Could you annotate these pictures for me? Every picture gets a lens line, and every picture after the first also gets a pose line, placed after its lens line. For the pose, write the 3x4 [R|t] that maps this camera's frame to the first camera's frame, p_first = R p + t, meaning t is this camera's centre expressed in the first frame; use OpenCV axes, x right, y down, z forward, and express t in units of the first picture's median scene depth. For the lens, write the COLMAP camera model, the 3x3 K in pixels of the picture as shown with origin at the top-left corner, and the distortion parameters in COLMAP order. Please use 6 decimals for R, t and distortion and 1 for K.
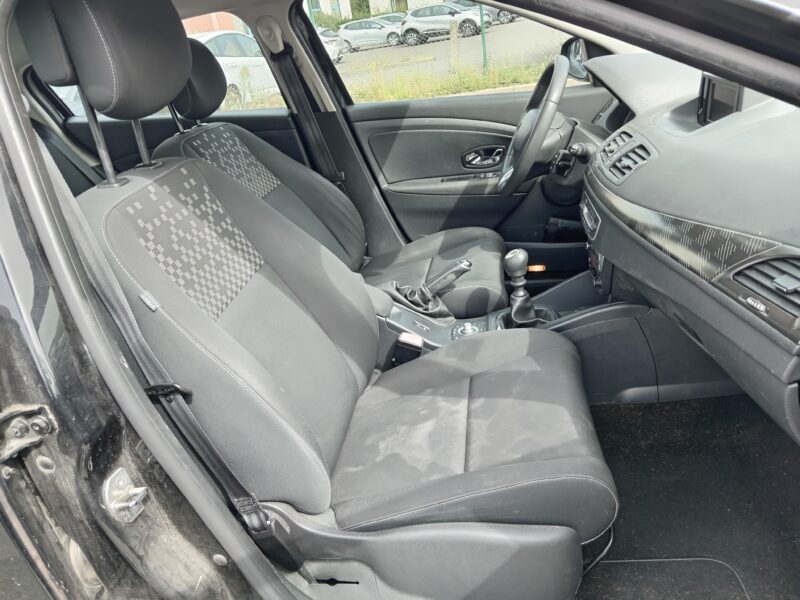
lens RADIAL K [[596.6, 0, 396.1], [0, 596.6, 299.7], [0, 0, 1]] dist [0.056403, -0.116594]
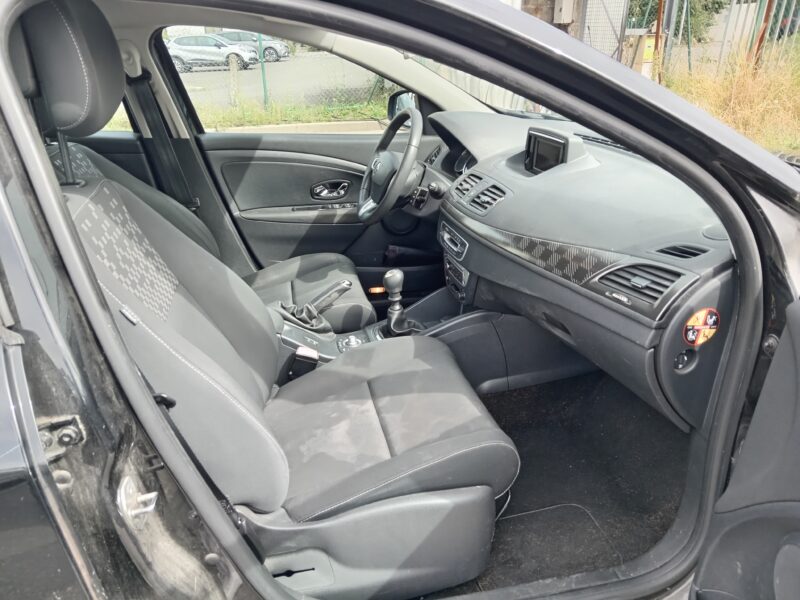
lens RADIAL K [[596.6, 0, 396.1], [0, 596.6, 299.7], [0, 0, 1]] dist [0.056403, -0.116594]
pose [[0.926492, -0.027487, 0.375309, -0.245294], [0.047983, 0.997817, -0.045374, 0.028983], [-0.373243, 0.060047, 0.925788, -0.076832]]
